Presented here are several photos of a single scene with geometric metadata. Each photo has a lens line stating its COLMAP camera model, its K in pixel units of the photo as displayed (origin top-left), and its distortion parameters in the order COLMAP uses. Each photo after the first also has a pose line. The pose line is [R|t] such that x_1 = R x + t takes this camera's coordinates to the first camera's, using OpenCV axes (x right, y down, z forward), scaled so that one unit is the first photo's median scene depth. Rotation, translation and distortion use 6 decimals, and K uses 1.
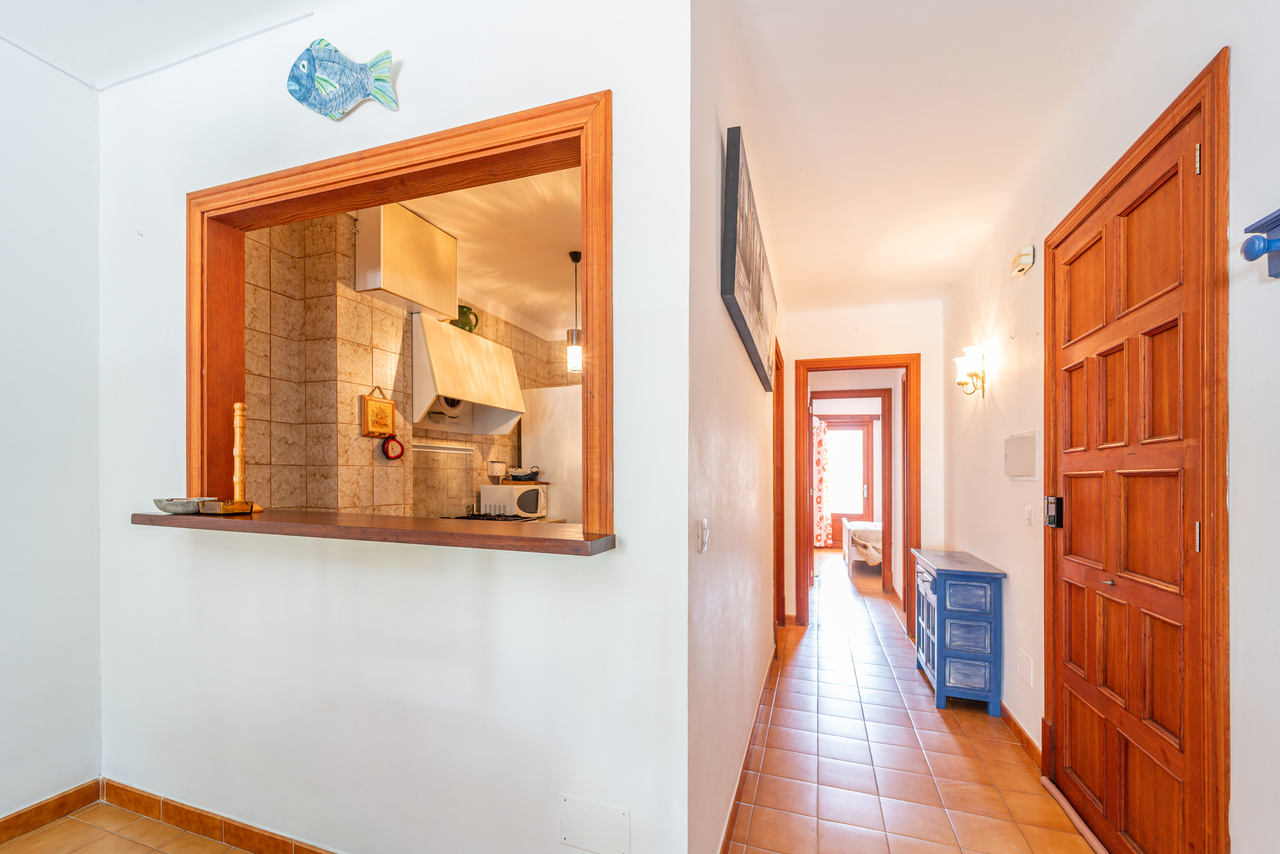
lens RADIAL K [[516.4, 0, 648.1], [0, 516.4, 448.5], [0, 0, 1]] dist [-0.000467, -0.000114]
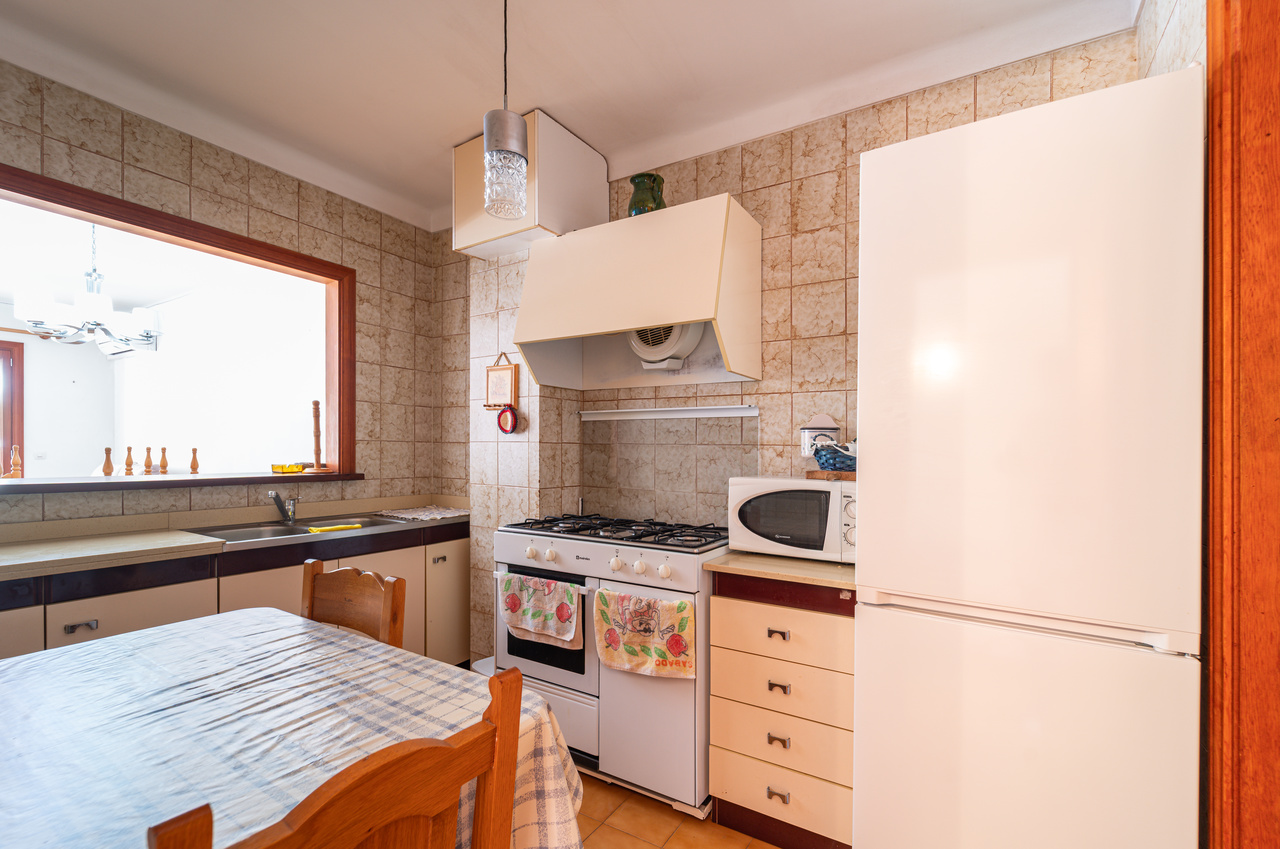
lens RADIAL K [[516.4, 0, 648.1], [0, 516.4, 446.0], [0, 0, 1]] dist [-0.000467, -0.000114]
pose [[-0.200826, -0.019976, -0.979423, 0.314507], [0.037170, 0.998917, -0.027995, 0.079626], [0.978921, -0.042027, -0.199866, 1.500454]]
